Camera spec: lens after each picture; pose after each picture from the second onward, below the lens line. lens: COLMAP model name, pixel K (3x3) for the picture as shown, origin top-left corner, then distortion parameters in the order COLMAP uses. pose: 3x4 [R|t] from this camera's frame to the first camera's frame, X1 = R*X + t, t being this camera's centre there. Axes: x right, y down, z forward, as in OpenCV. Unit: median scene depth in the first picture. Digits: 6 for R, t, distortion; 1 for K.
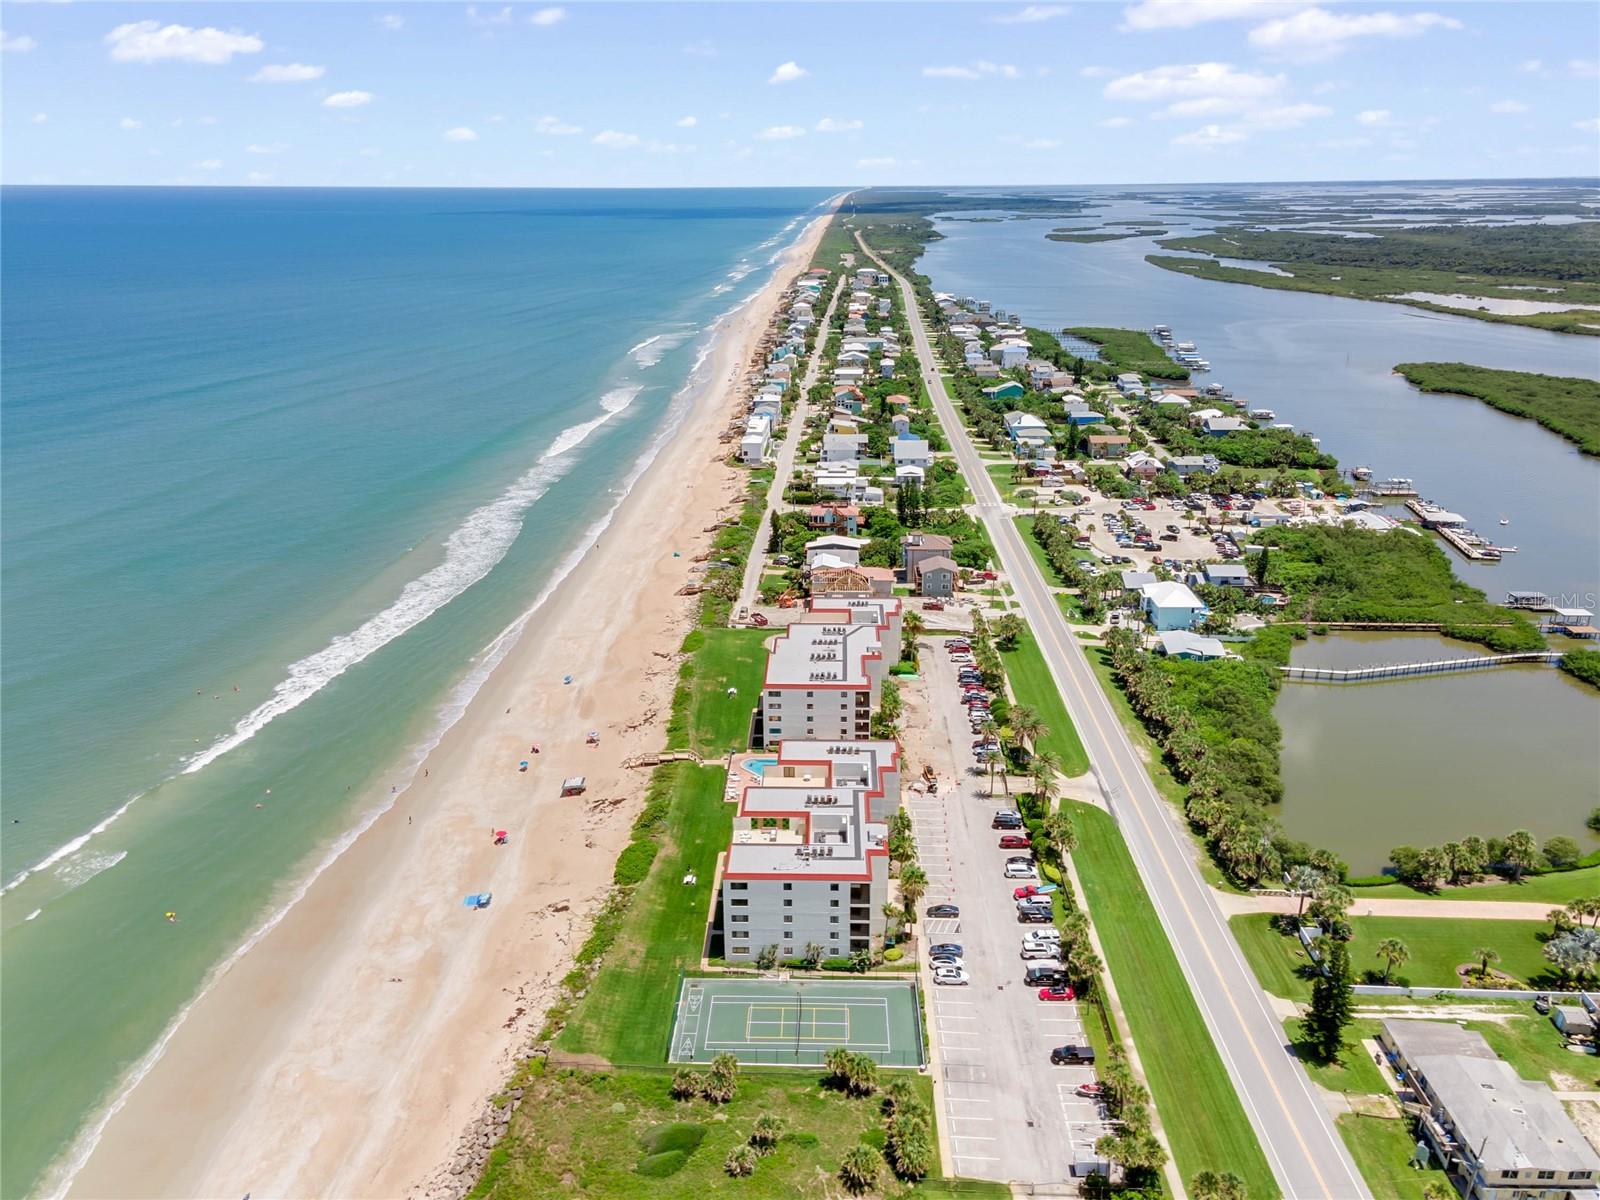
lens RADIAL K [[1193.2, 0, 803.0], [0, 1193.2, 662.4], [0, 0, 1]] dist [0.032677, 0.004792]
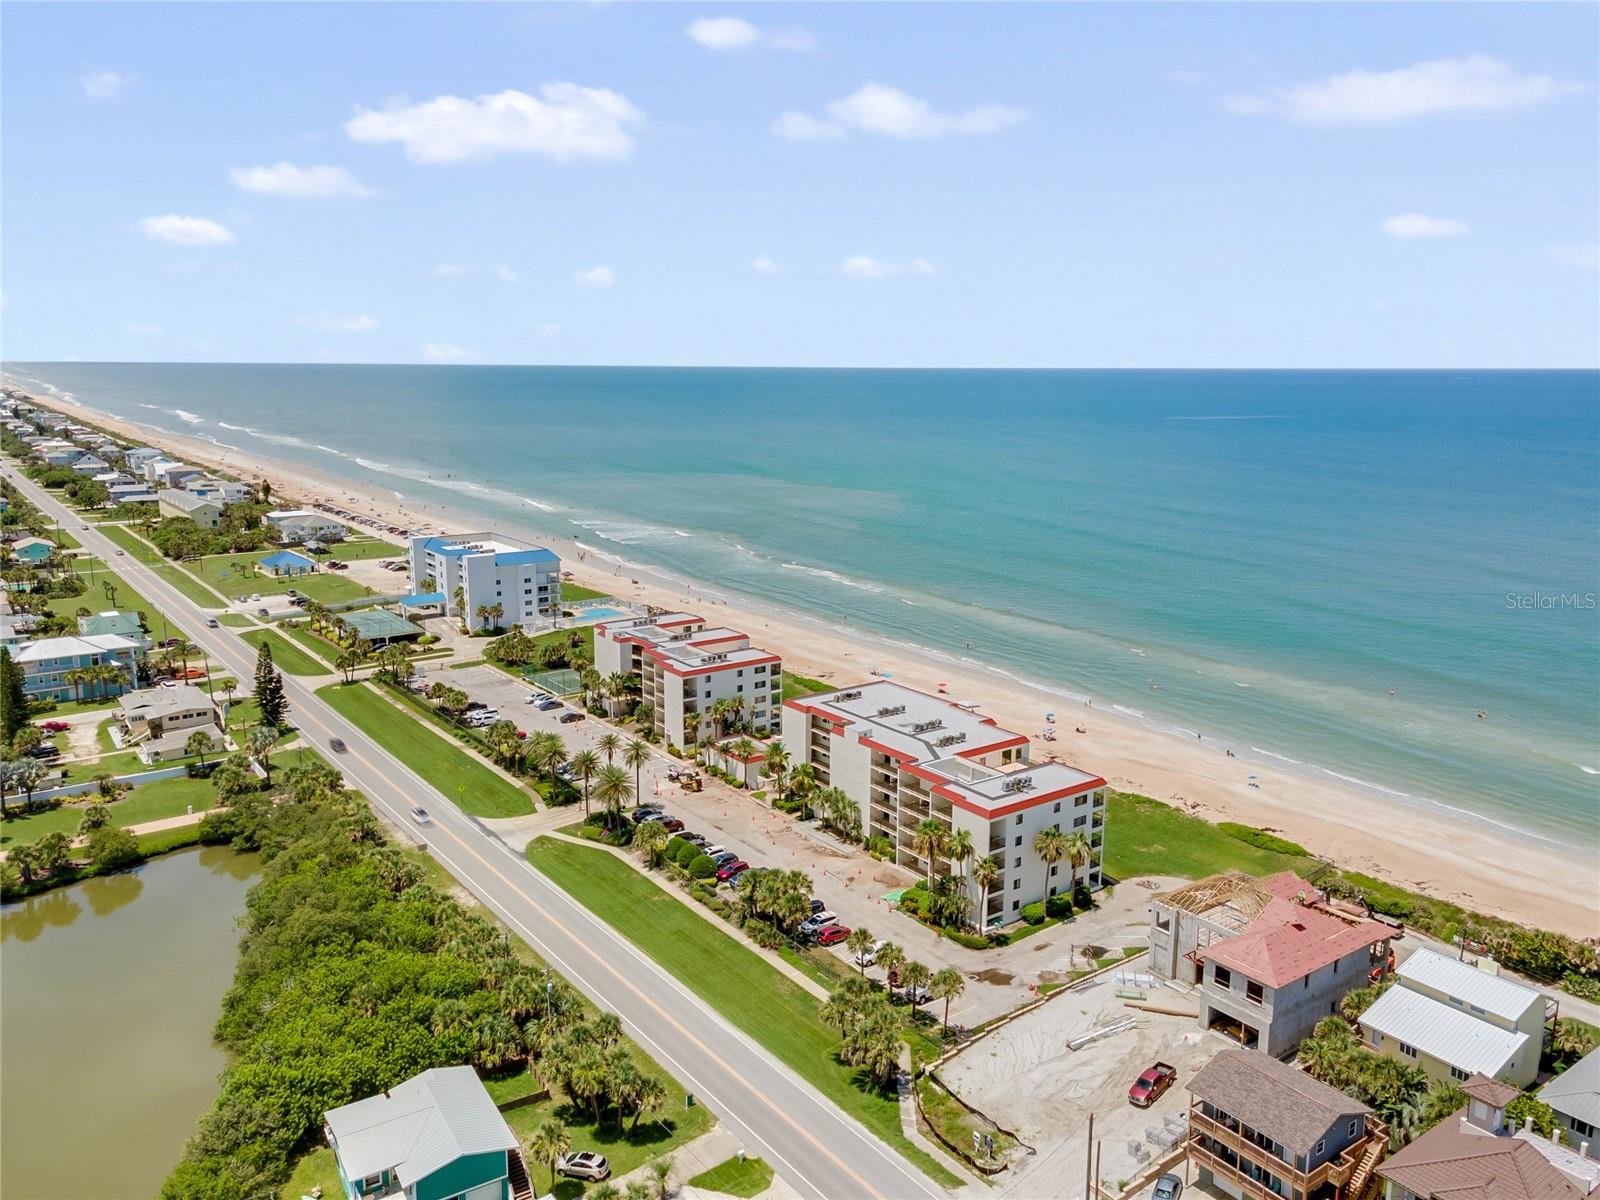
lens RADIAL K [[1221.5, 0, 801.0], [0, 1221.5, 525.0], [0, 0, 1]] dist [0.025426, -0.001119]
pose [[-0.786054, 0.075435, -0.613538, 0.745321], [-0.240018, 0.877409, 0.415384, -0.588114], [0.569659, 0.473774, -0.671585, 2.038245]]
